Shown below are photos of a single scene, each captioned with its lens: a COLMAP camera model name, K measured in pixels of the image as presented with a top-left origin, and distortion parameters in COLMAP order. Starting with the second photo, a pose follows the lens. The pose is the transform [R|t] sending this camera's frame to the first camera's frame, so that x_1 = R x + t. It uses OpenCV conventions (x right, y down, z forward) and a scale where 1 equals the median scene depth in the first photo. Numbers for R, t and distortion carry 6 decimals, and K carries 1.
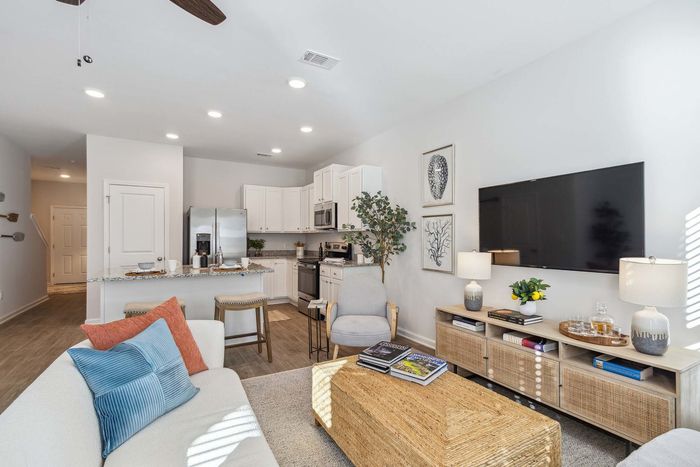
lens RADIAL K [[330.2, 0, 351.4], [0, 330.2, 236.9], [0, 0, 1]] dist [-0.006130, -0.001126]
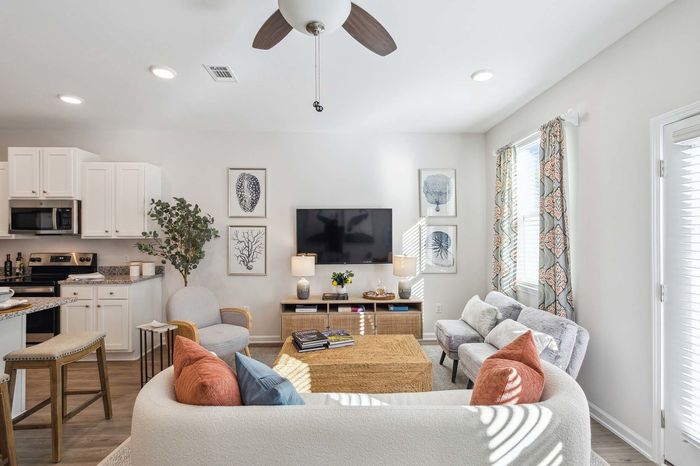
lens RADIAL K [[330.2, 0, 356.2], [0, 330.2, 232.8], [0, 0, 1]] dist [-0.006130, -0.001126]
pose [[0.457021, 0.001741, 0.889454, -0.612266], [-0.000659, 0.999998, -0.001619, -0.041203], [-0.889456, 0.000154, 0.457021, 0.142316]]
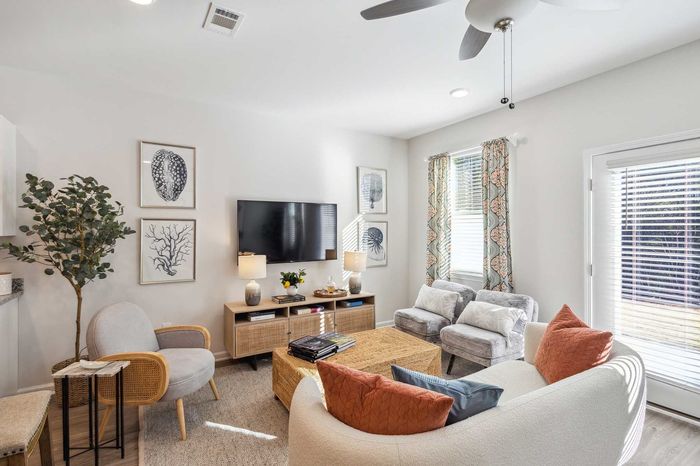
lens RADIAL K [[330.2, 0, 358.3], [0, 330.2, 230.2], [0, 0, 1]] dist [-0.006130, -0.001126]
pose [[-0.043971, -0.001992, 0.999031, -0.671831], [-0.002606, 0.999995, 0.001879, -0.039813], [-0.999029, -0.002521, -0.043976, 0.548745]]
